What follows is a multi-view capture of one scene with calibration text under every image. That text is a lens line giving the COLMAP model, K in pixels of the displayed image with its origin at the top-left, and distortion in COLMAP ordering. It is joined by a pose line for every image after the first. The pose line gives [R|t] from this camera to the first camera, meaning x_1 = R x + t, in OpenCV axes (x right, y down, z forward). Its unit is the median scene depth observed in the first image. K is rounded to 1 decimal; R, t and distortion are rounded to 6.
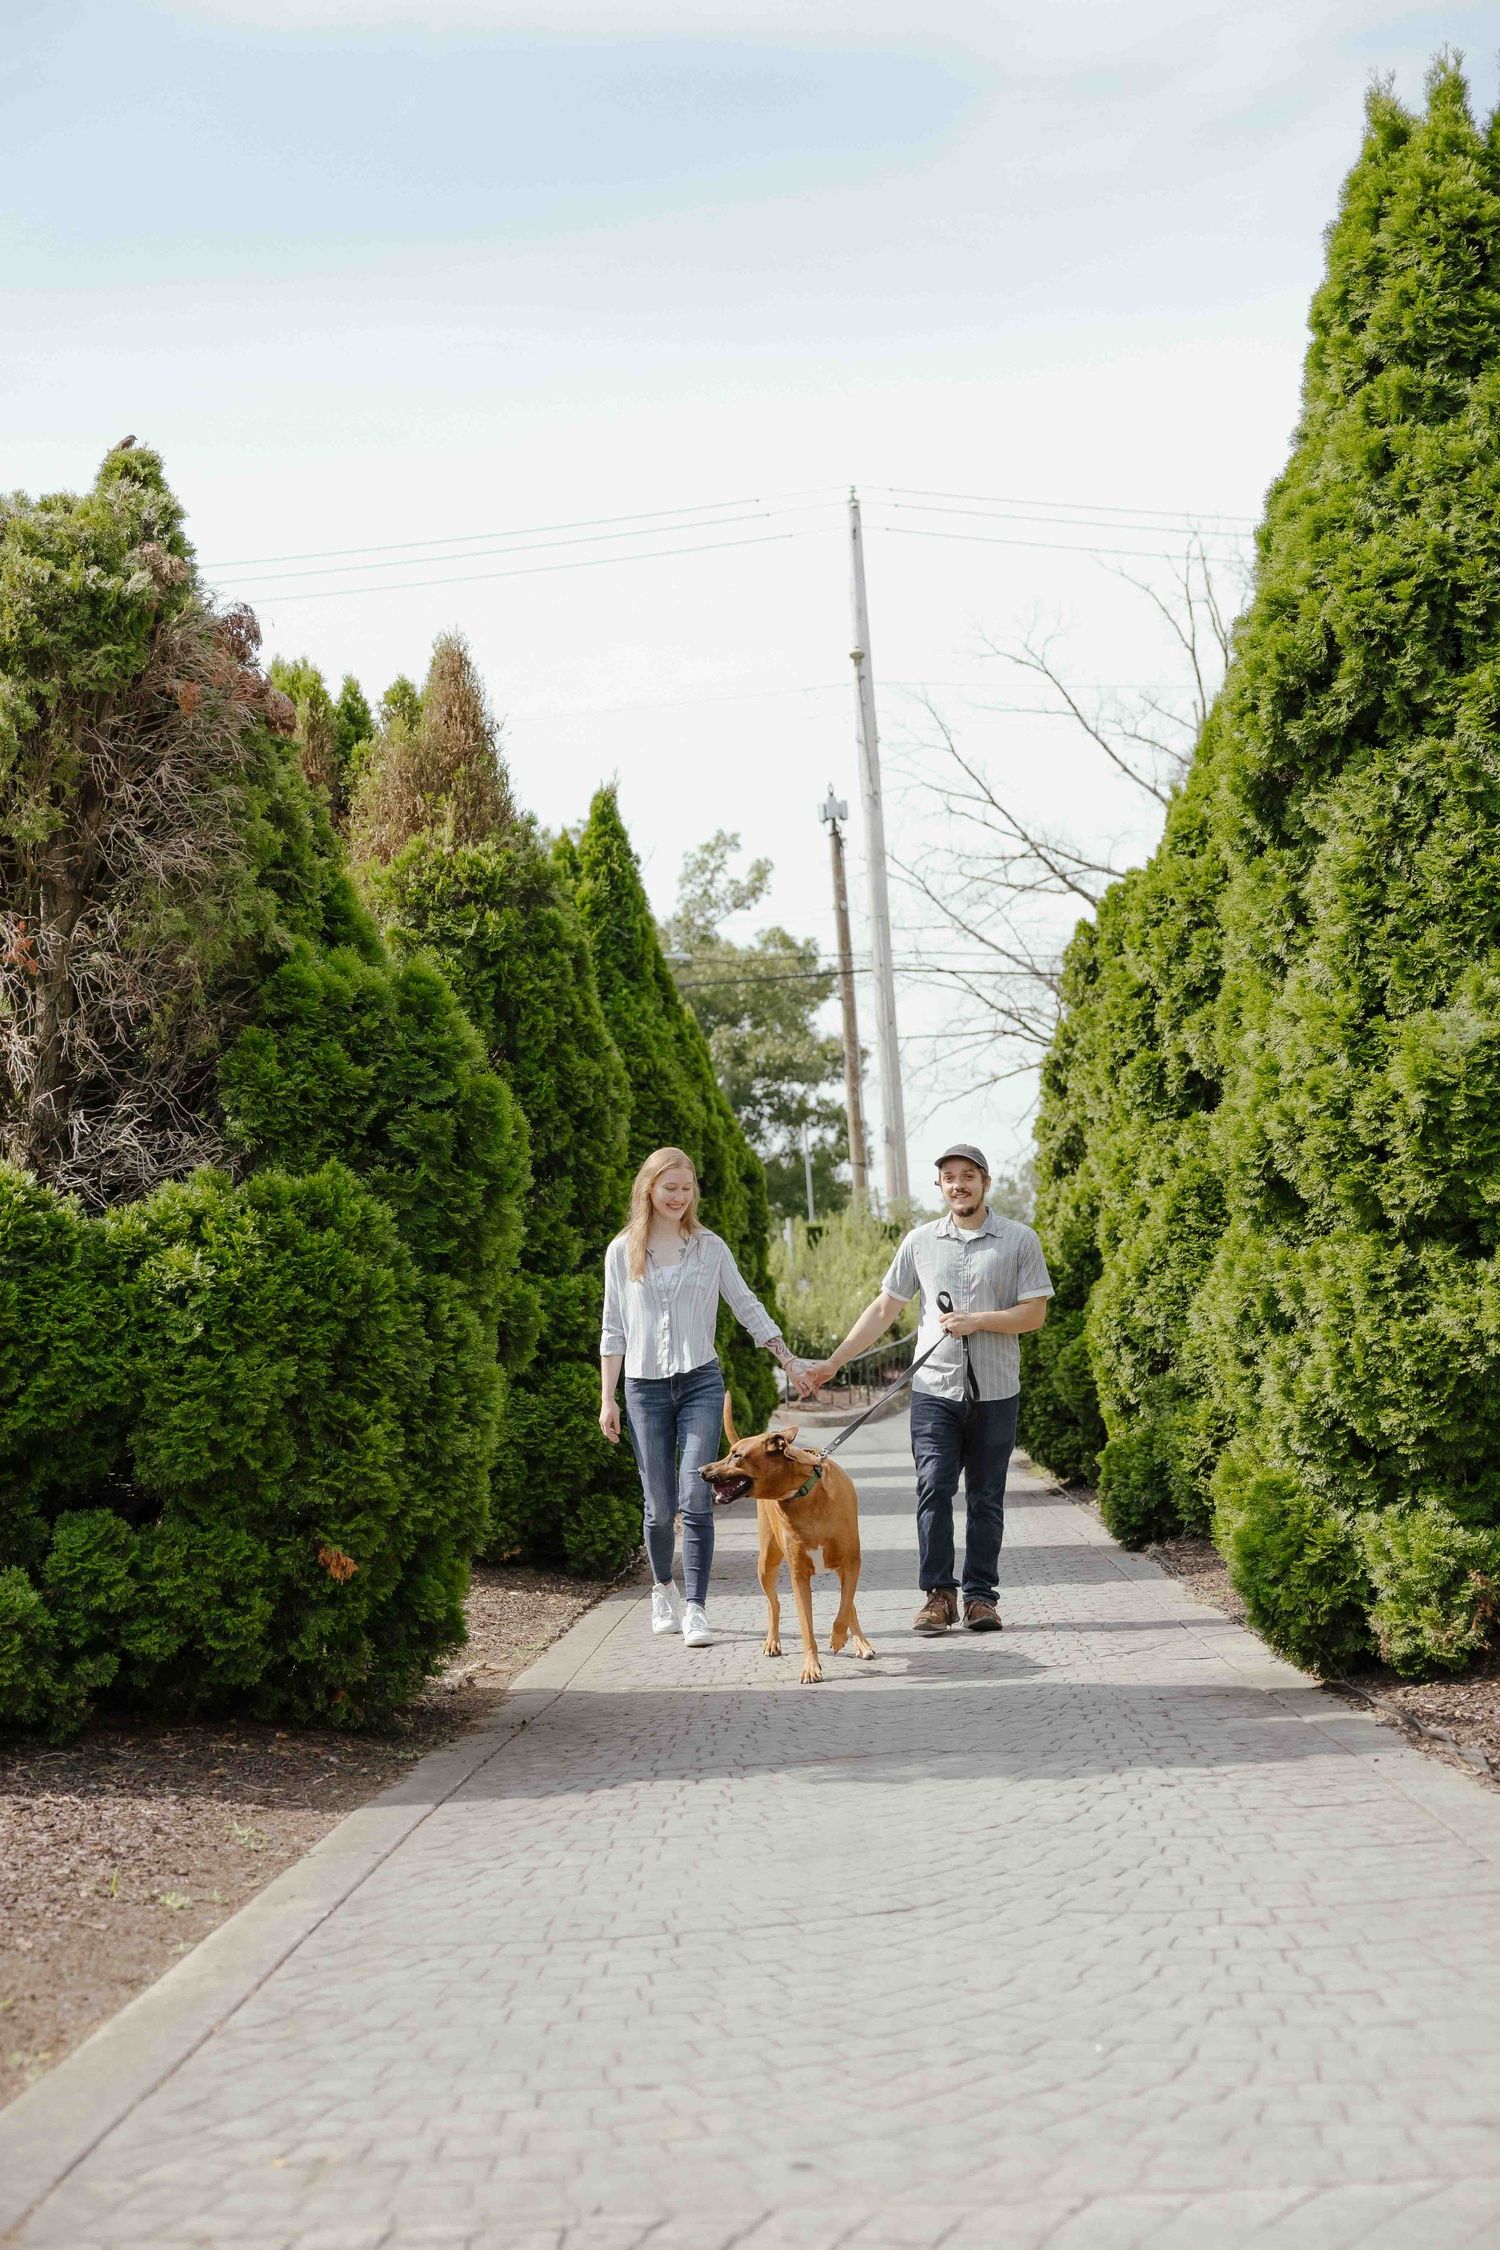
lens RADIAL K [[2946.5, 0, 744.2], [0, 2946.5, 1128.1], [0, 0, 1]] dist [0.043953, 0.000000]
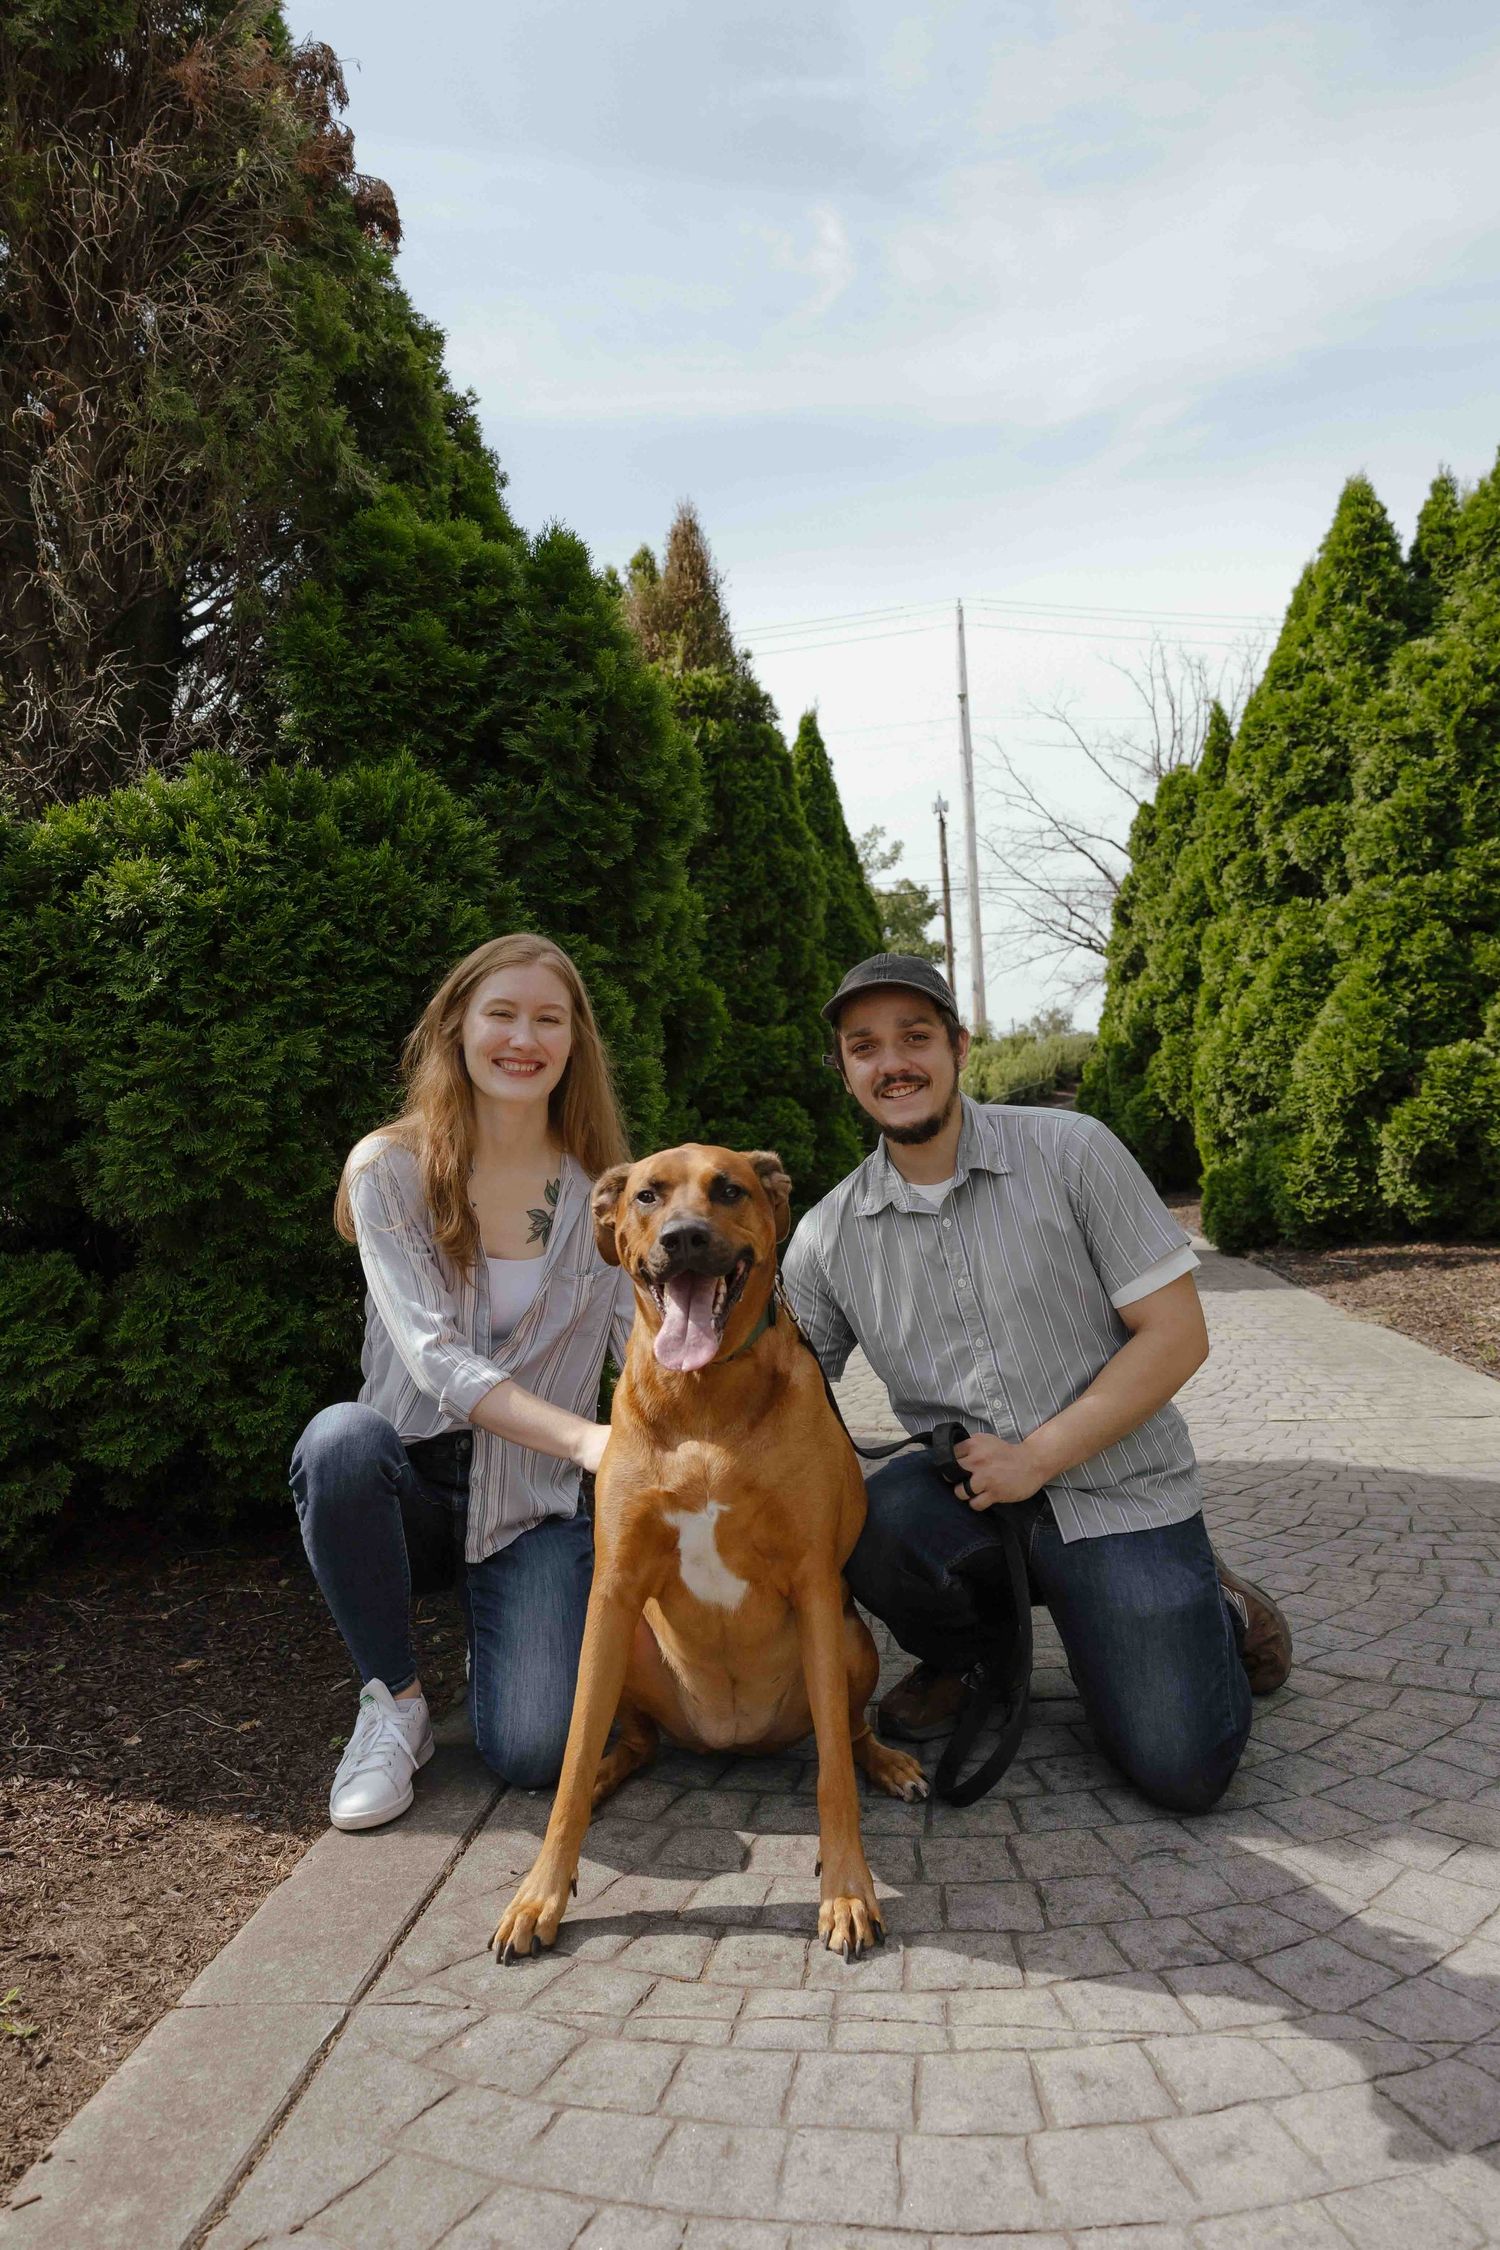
lens RADIAL K [[1572.2, 0, 754.1], [0, 1572.2, 1127.6], [0, 0, 1]] dist [-0.001458, 0.000934]
pose [[0.996605, 0.011005, -0.081596, -0.014787], [-0.004126, 0.996457, 0.084005, 0.037110], [0.082231, -0.083384, 0.993119, 0.351438]]
